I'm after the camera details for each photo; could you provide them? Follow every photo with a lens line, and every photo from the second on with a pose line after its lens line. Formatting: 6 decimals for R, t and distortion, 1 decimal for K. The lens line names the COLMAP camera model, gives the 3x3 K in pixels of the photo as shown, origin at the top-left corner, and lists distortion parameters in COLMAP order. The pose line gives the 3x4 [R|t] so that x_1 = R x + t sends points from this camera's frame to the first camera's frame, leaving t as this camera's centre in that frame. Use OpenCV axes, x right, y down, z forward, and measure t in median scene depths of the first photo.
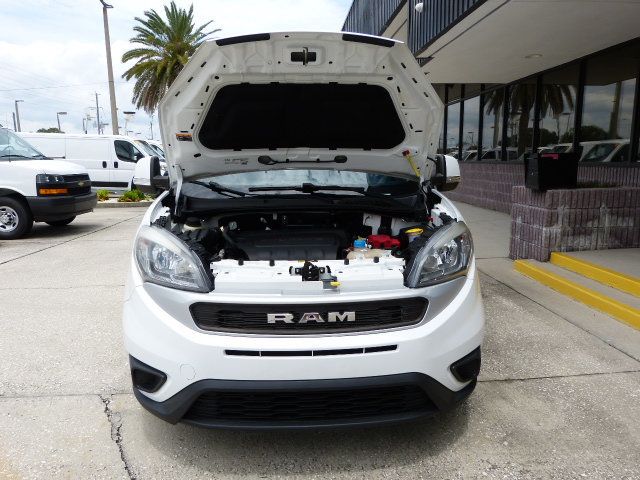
lens RADIAL K [[477.3, 0, 320.9], [0, 477.3, 236.6], [0, 0, 1]] dist [-0.029616, 0.020475]
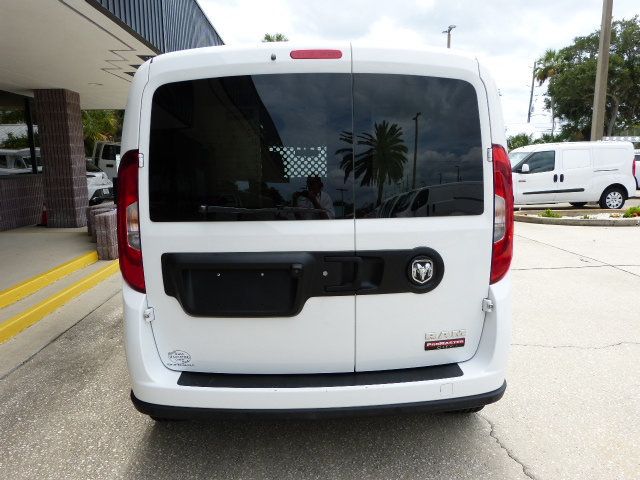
lens RADIAL K [[477.3, 0, 318.0], [0, 477.3, 241.5], [0, 0, 1]] dist [-0.029616, 0.020475]
pose [[-0.999520, 0.019916, 0.023722, -0.072422], [0.026470, 0.946950, 0.320288, -0.270835], [-0.016084, 0.320762, -0.947023, 1.531731]]
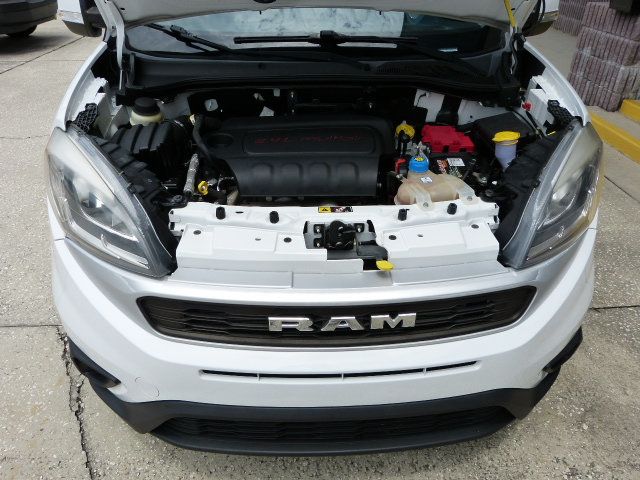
lens RADIAL K [[477.3, 0, 316.8], [0, 477.3, 239.8], [0, 0, 1]] dist [-0.029616, 0.020475]
pose [[0.999773, 0.019543, -0.008468, -0.038775], [-0.014621, 0.918837, 0.394366, -0.127278], [0.015488, -0.394153, 0.918914, 0.391889]]
